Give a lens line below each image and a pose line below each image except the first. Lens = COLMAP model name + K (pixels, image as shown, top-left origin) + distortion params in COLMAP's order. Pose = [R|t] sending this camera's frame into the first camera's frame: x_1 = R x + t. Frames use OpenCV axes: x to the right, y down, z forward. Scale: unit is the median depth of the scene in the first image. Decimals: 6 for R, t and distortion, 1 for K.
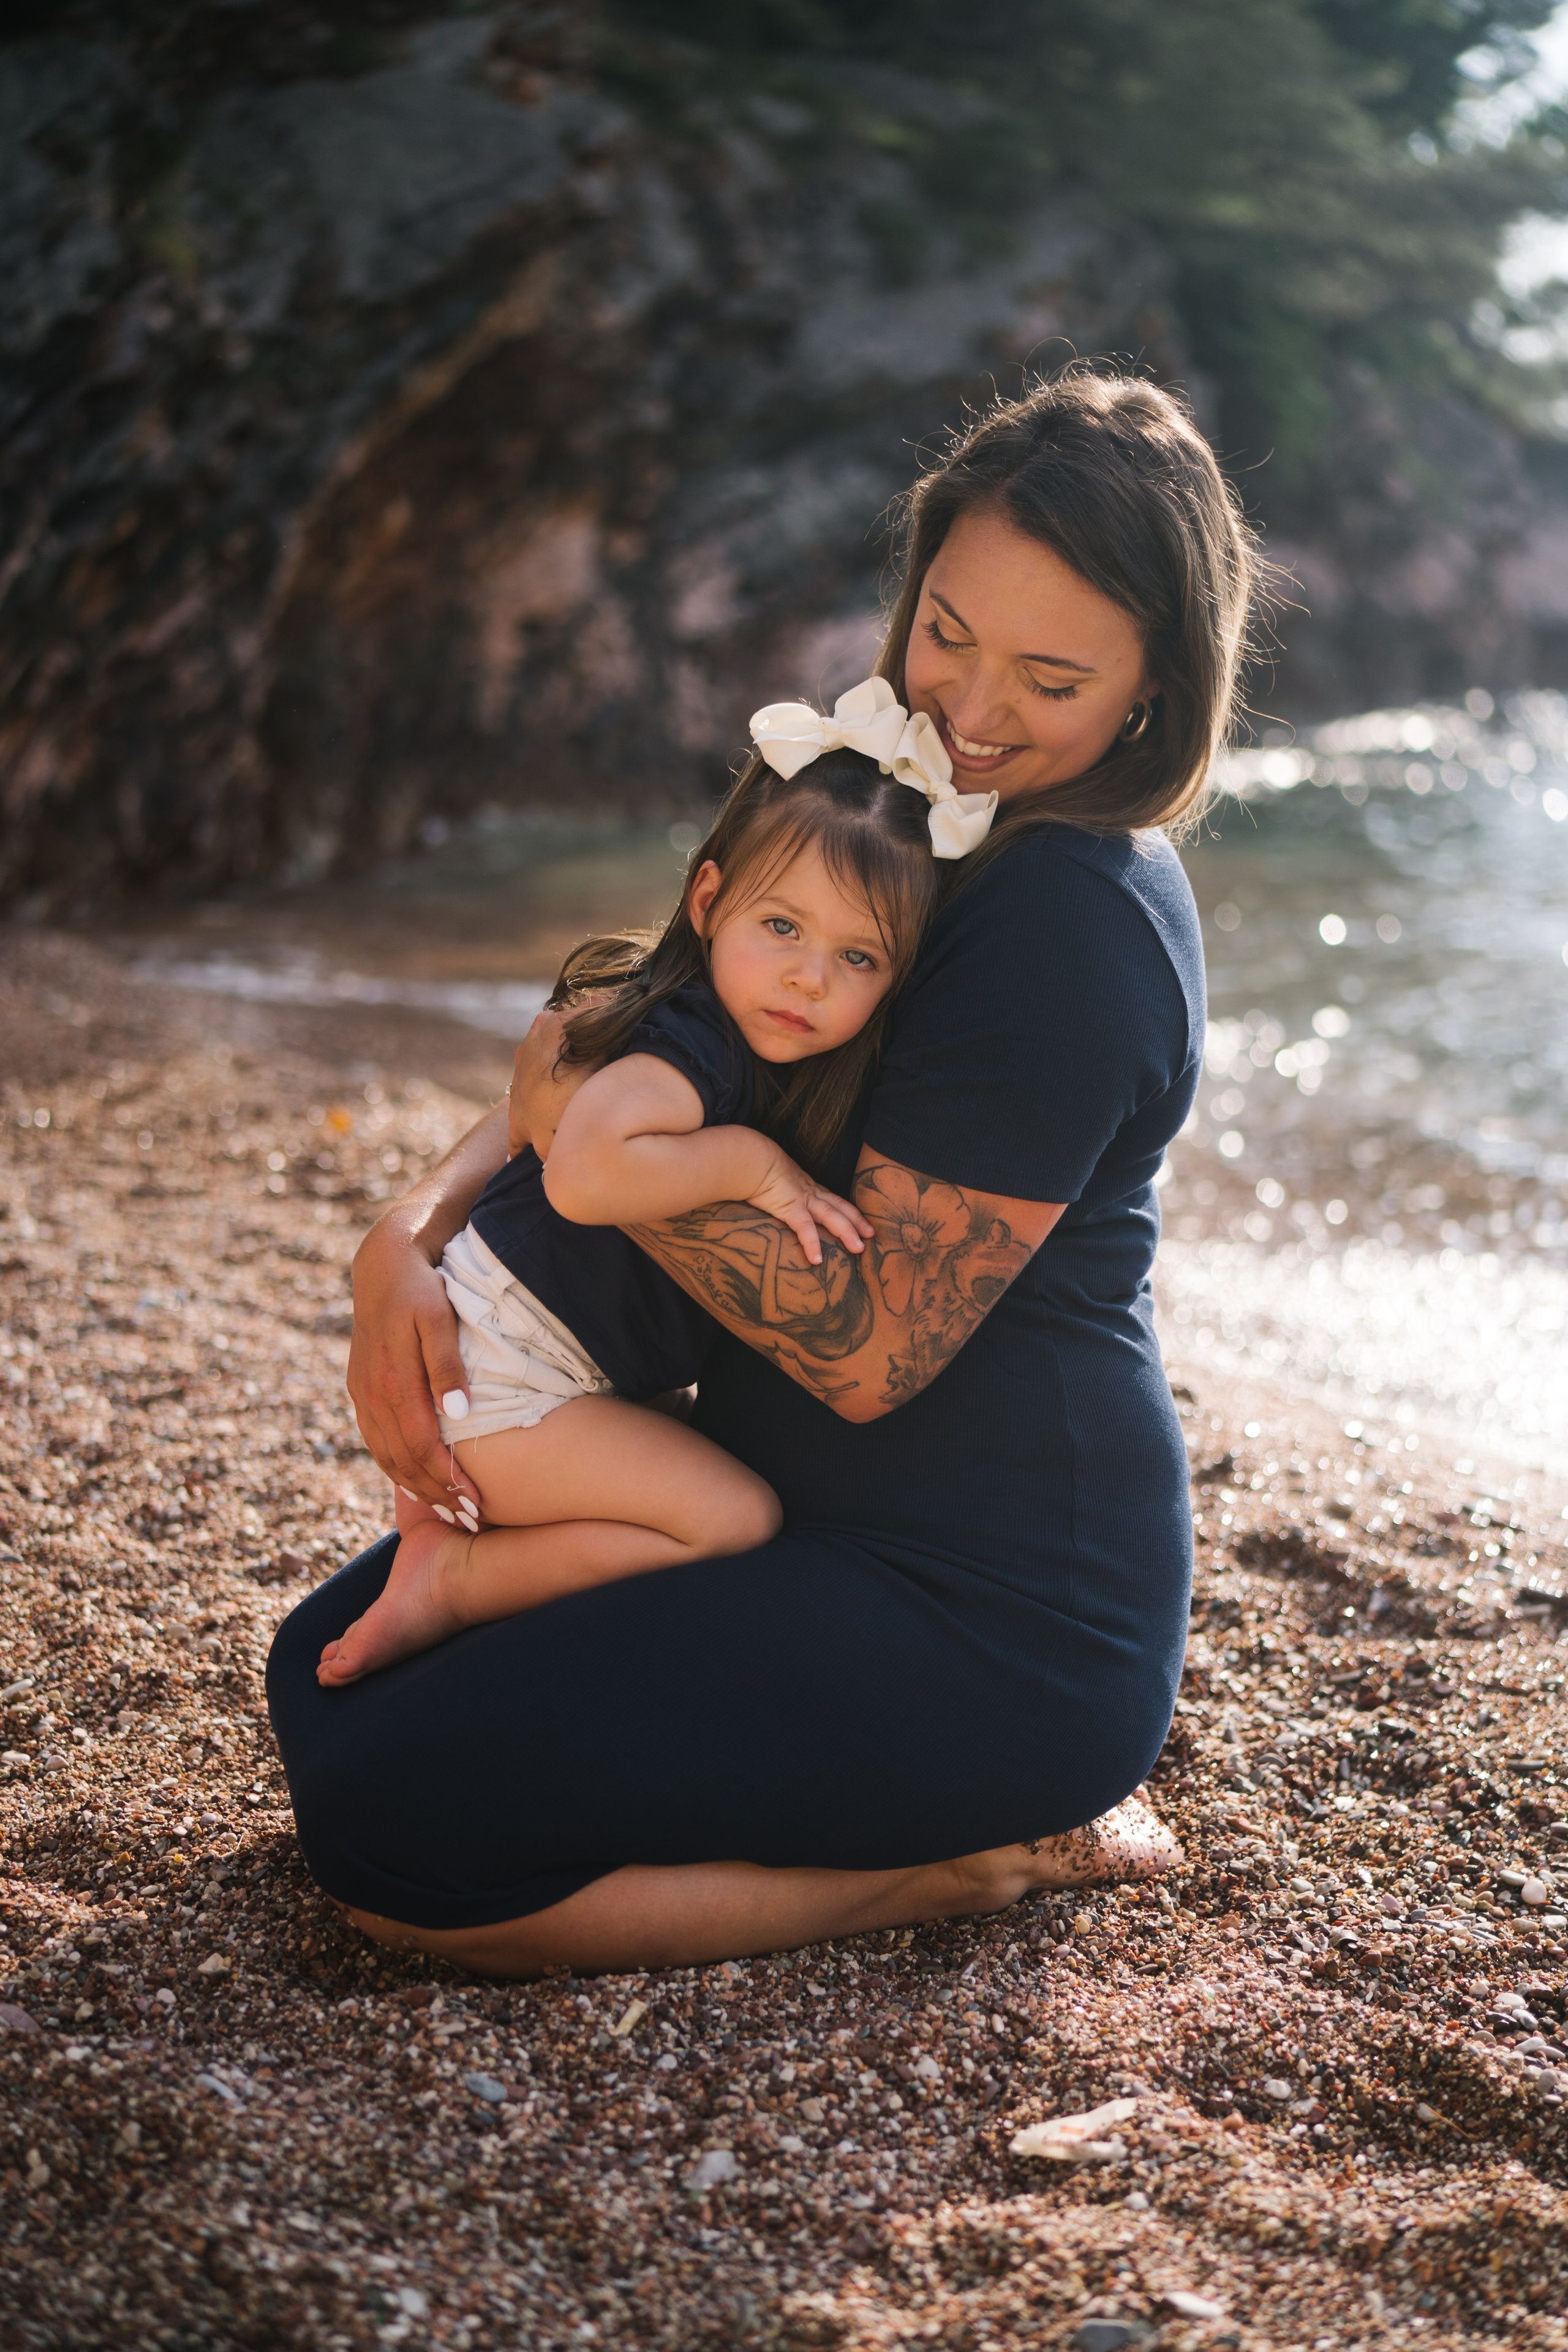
lens RADIAL K [[3078.9, 0, 786.1], [0, 3078.9, 1212.2], [0, 0, 1]] dist [0.065189, -0.352507]
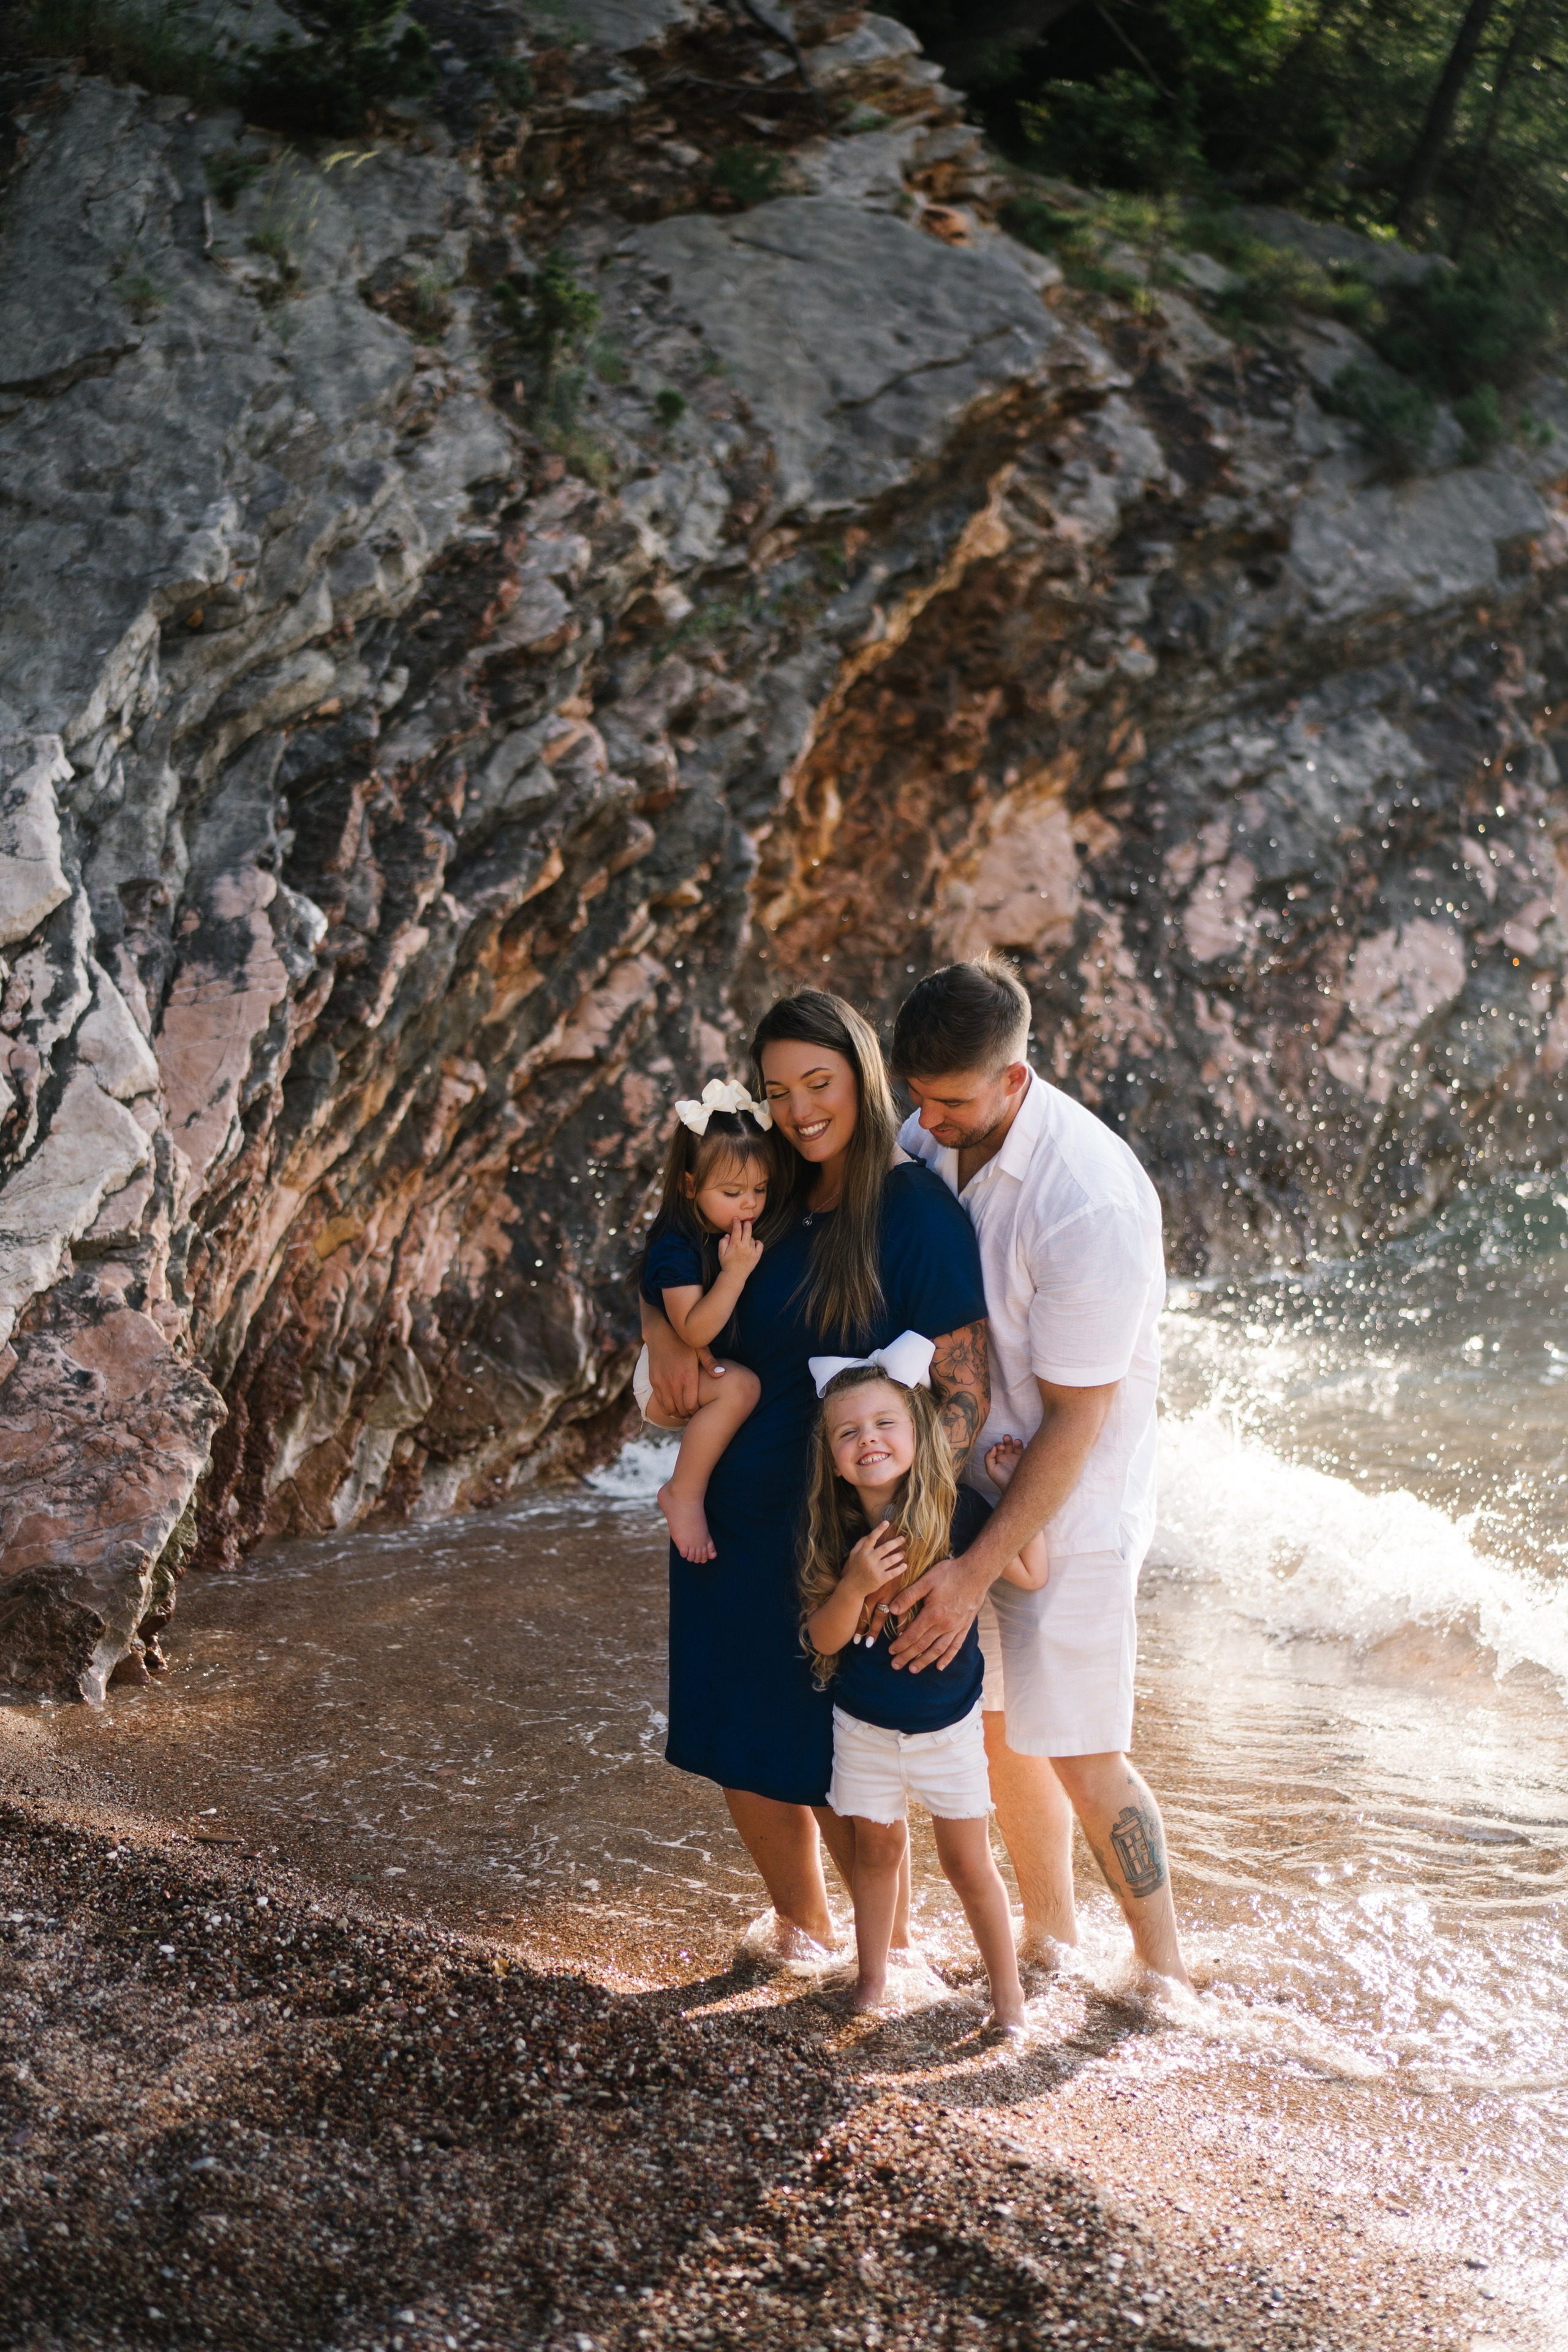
lens RADIAL K [[3026.1, 0, 824.8], [0, 3026.1, 1179.9], [0, 0, 1]] dist [0.019044, -0.299758]
pose [[0.999814, -0.010658, 0.016098, -0.140434], [0.011551, 0.998339, -0.056438, -0.101054], [-0.015470, 0.056613, 0.998276, 0.308041]]
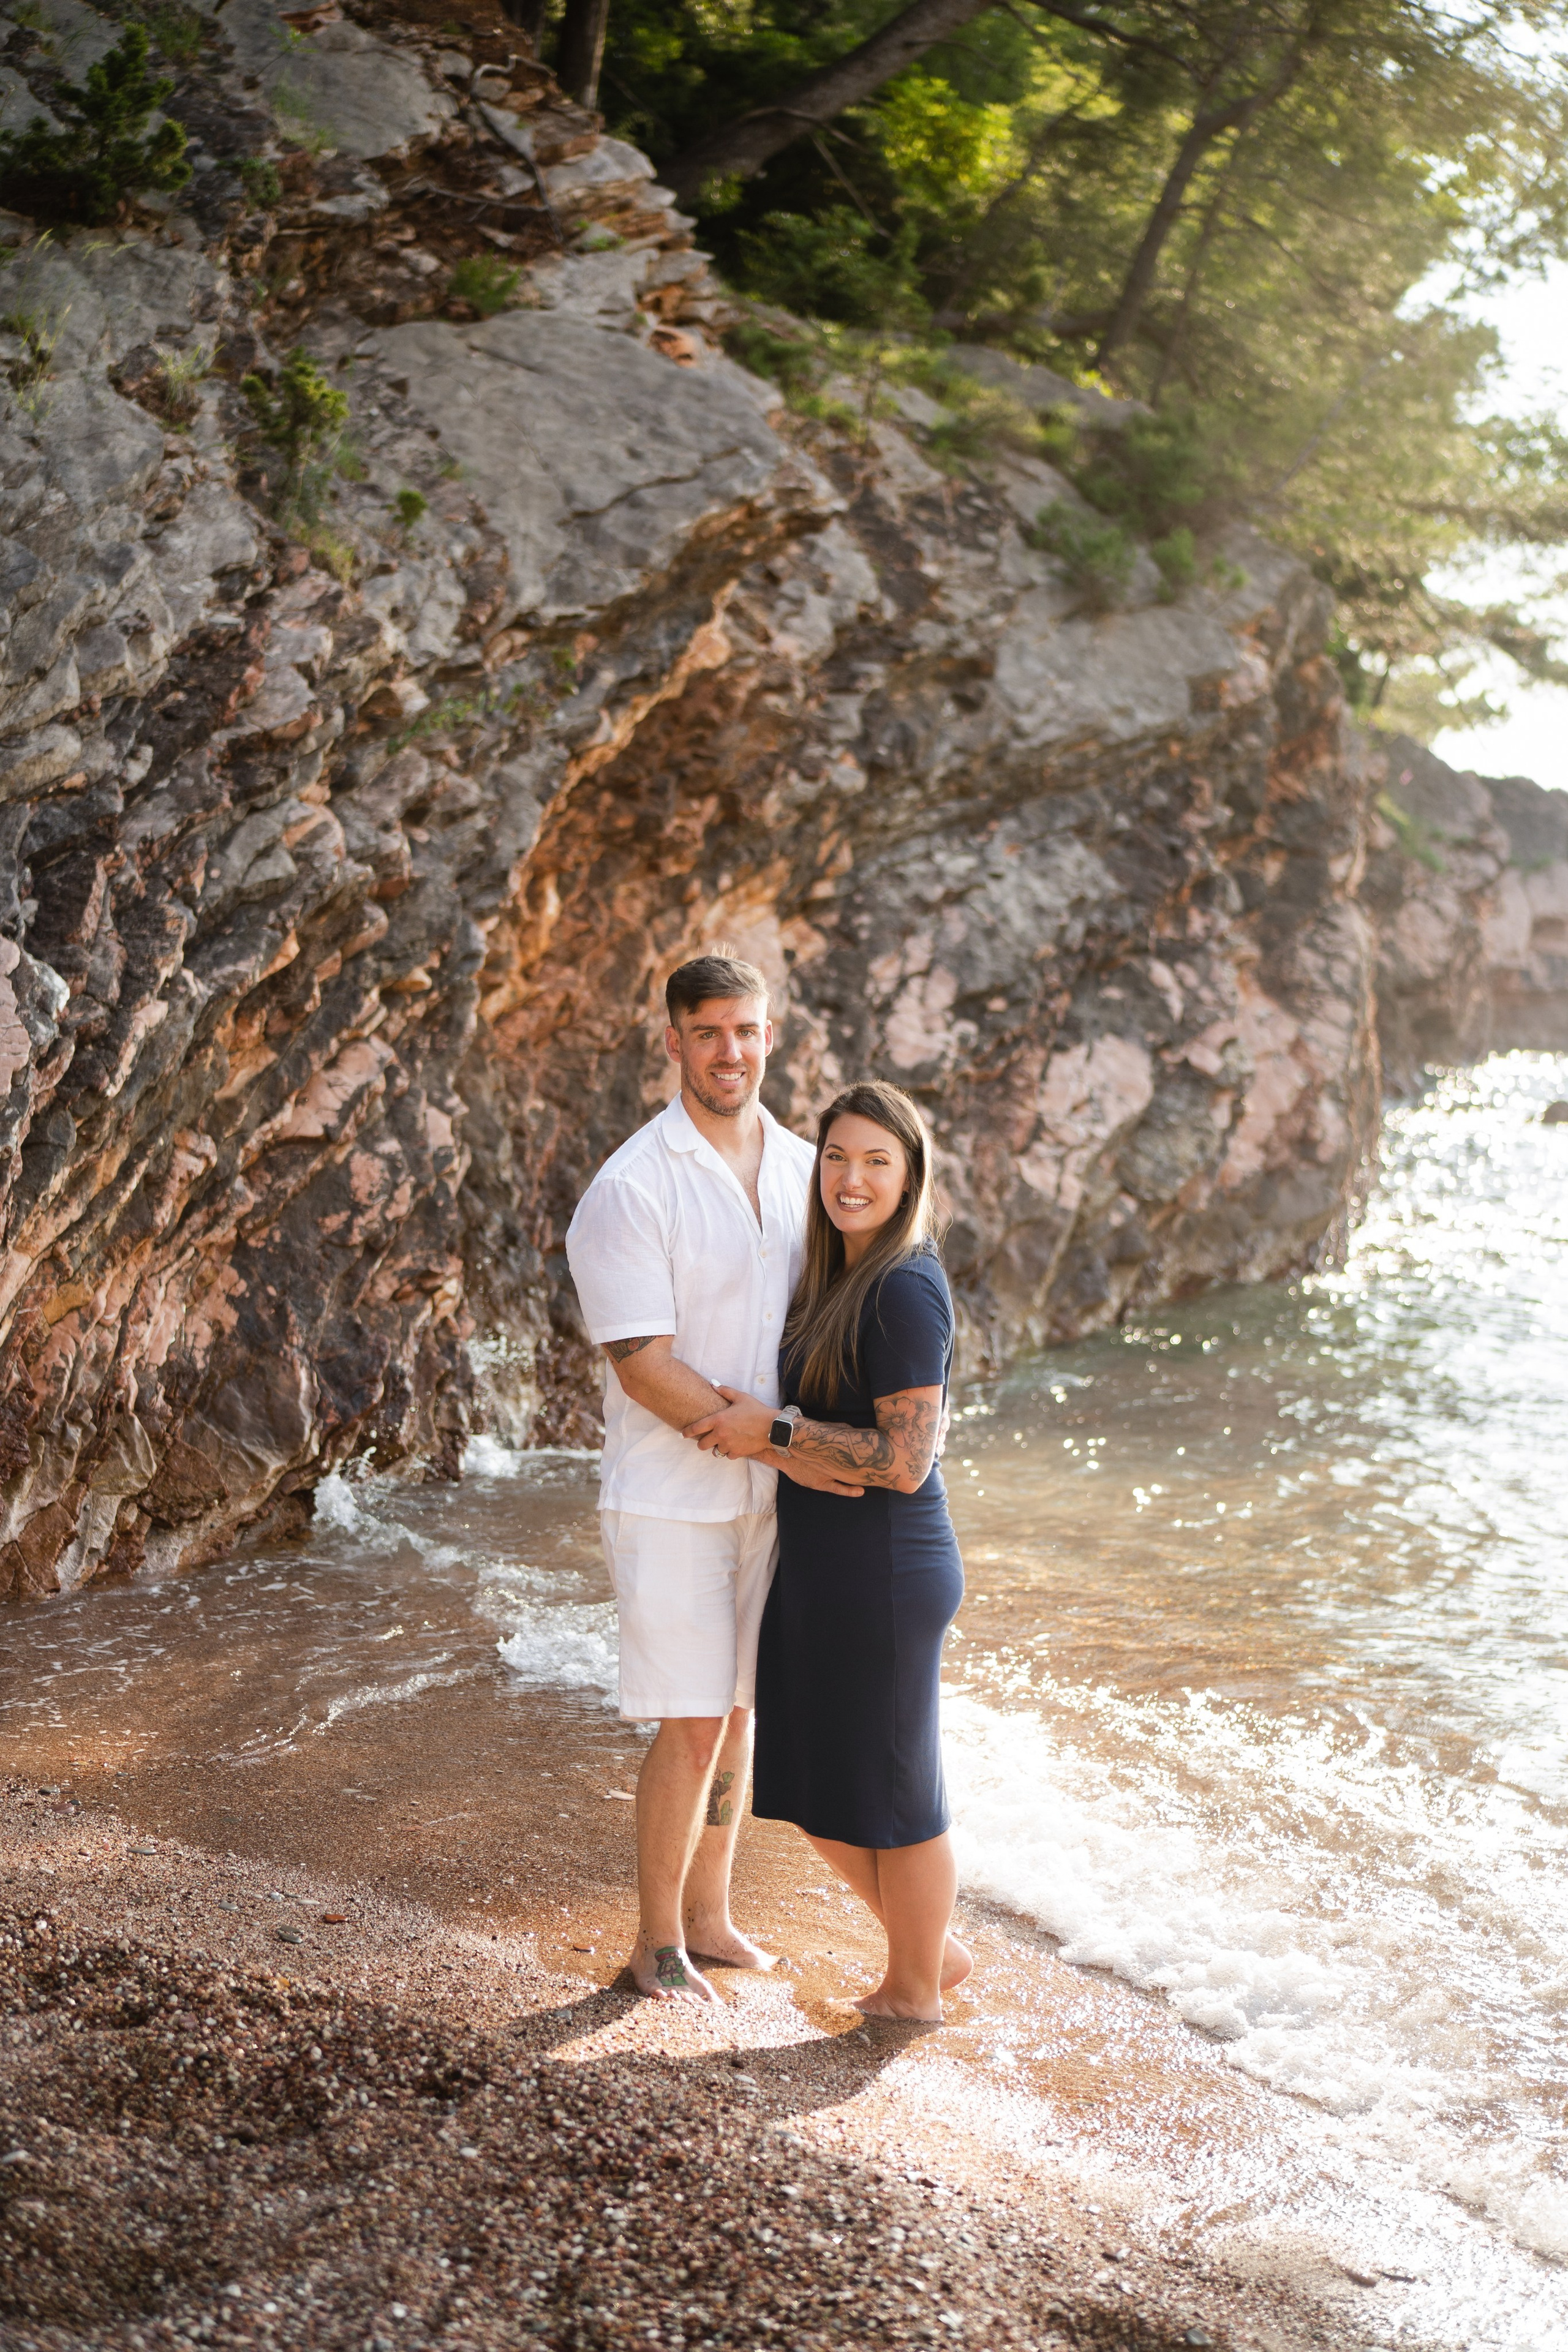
lens RADIAL K [[3026.1, 0, 824.8], [0, 3026.1, 1179.9], [0, 0, 1]] dist [0.019044, -0.299758]
pose [[0.991641, 0.021682, 0.127195, -0.152111], [-0.009829, 0.995610, -0.093084, -0.095700], [-0.128655, 0.091055, 0.987500, 0.293391]]
